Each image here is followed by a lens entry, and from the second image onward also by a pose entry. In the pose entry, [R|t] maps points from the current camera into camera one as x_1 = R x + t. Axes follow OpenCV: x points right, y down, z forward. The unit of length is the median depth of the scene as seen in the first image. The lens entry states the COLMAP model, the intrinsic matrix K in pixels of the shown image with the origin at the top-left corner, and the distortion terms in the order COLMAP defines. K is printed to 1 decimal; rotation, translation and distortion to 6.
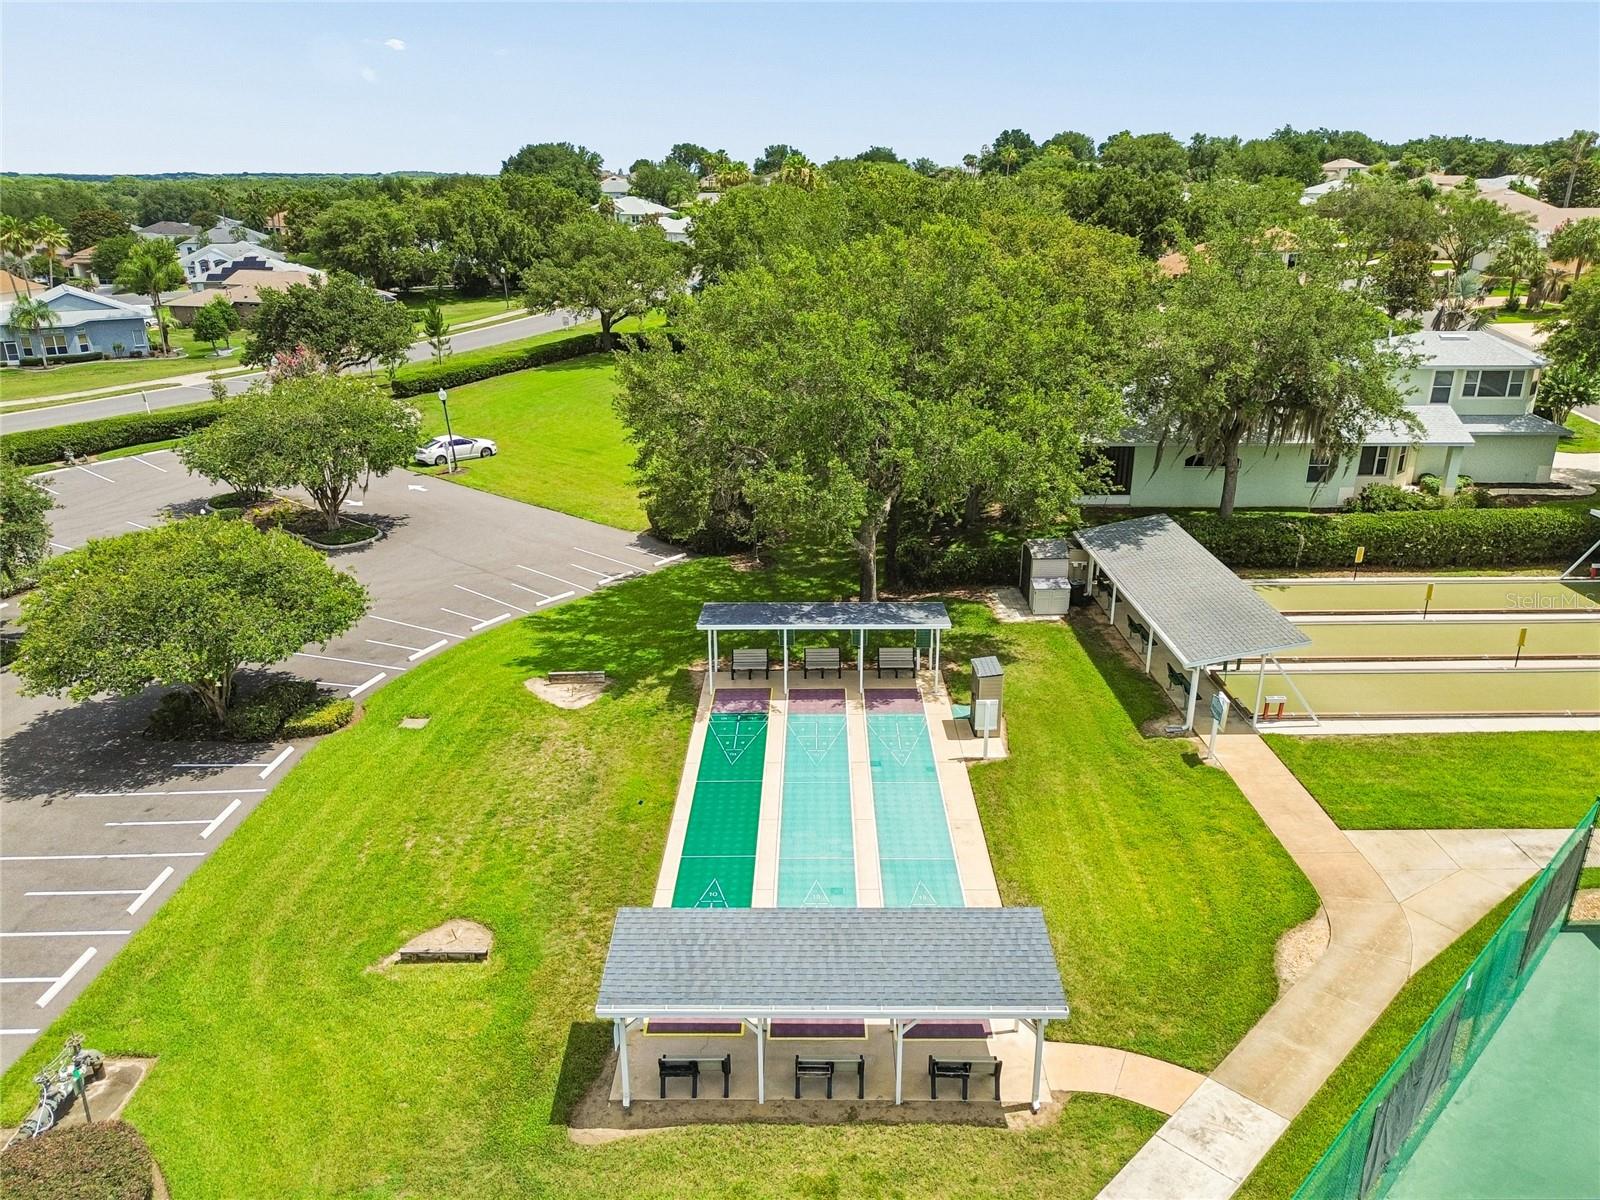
lens RADIAL K [[1131.4, 0, 763.8], [0, 1131.4, 602.7], [0, 0, 1]] dist [0.069348, -0.071204]
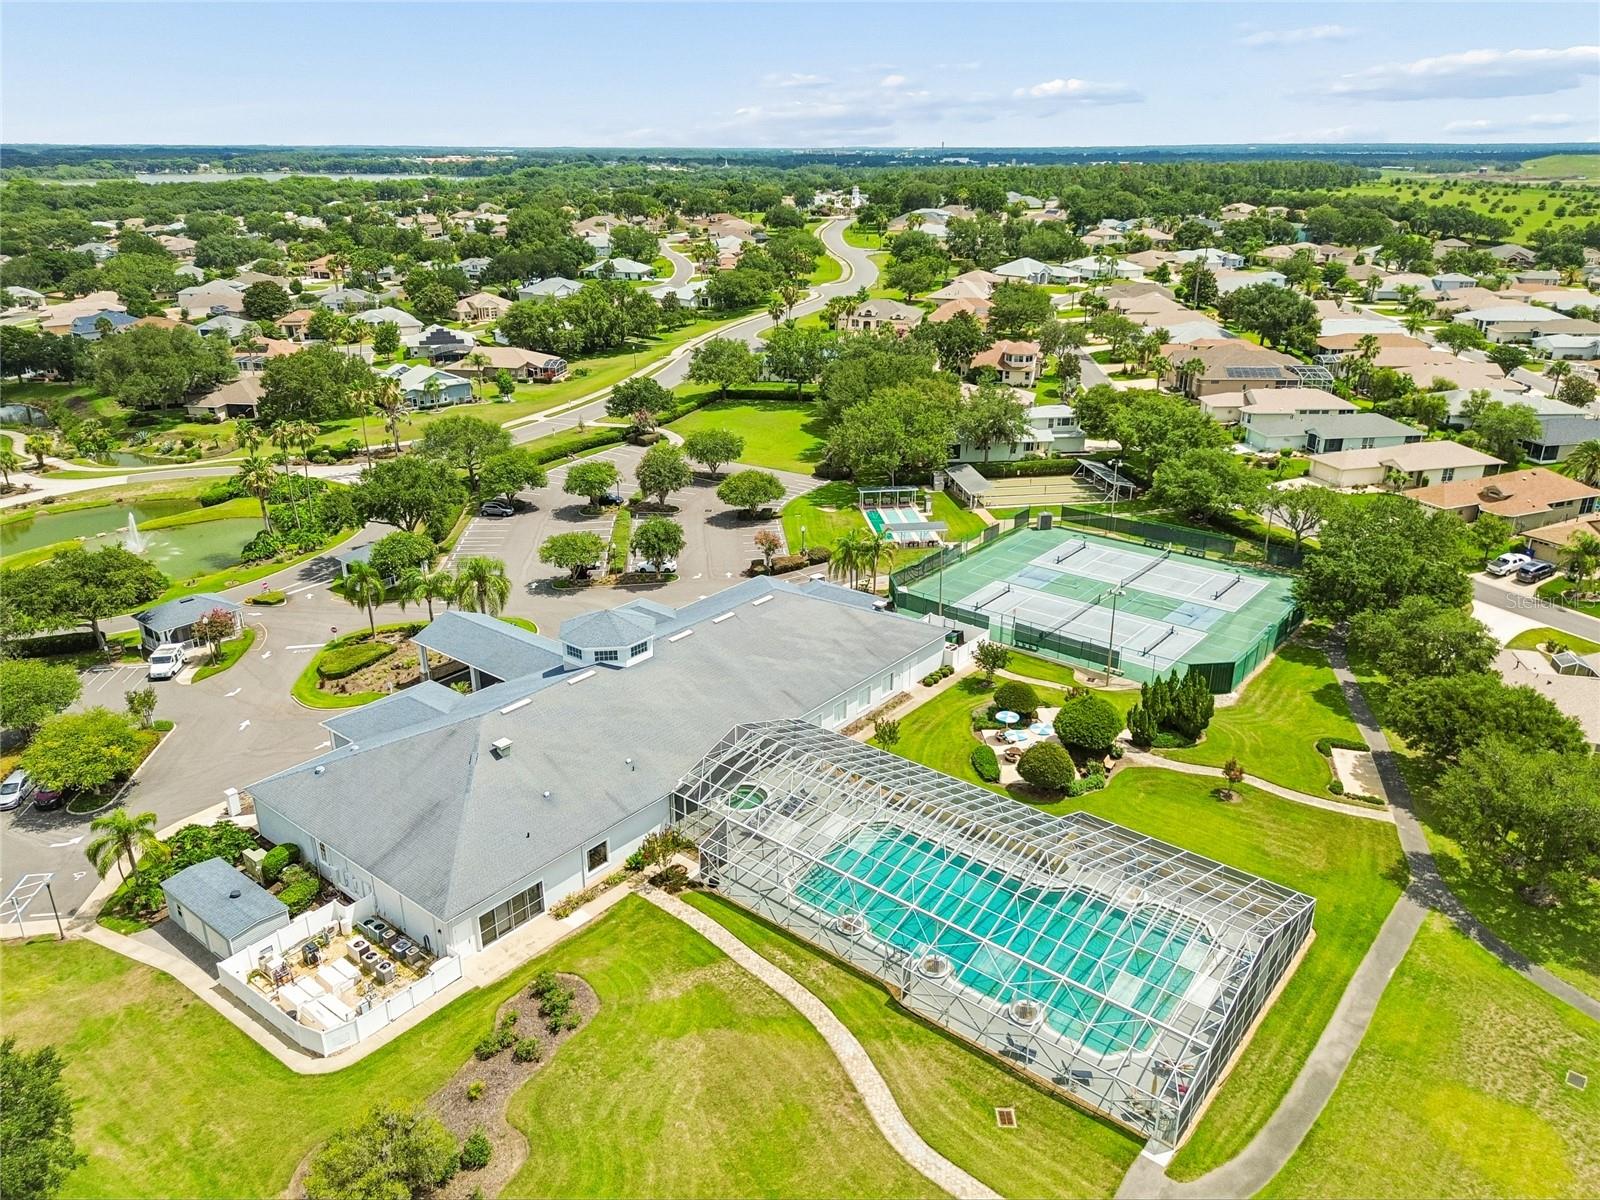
lens RADIAL K [[1131.4, 0, 763.8], [0, 1131.4, 602.7], [0, 0, 1]] dist [0.069348, -0.071204]
pose [[0.992879, -0.042831, 0.111161, -0.746865], [0.040490, 0.998910, 0.023234, 0.265155], [-0.112035, -0.018567, 0.993531, -2.632821]]
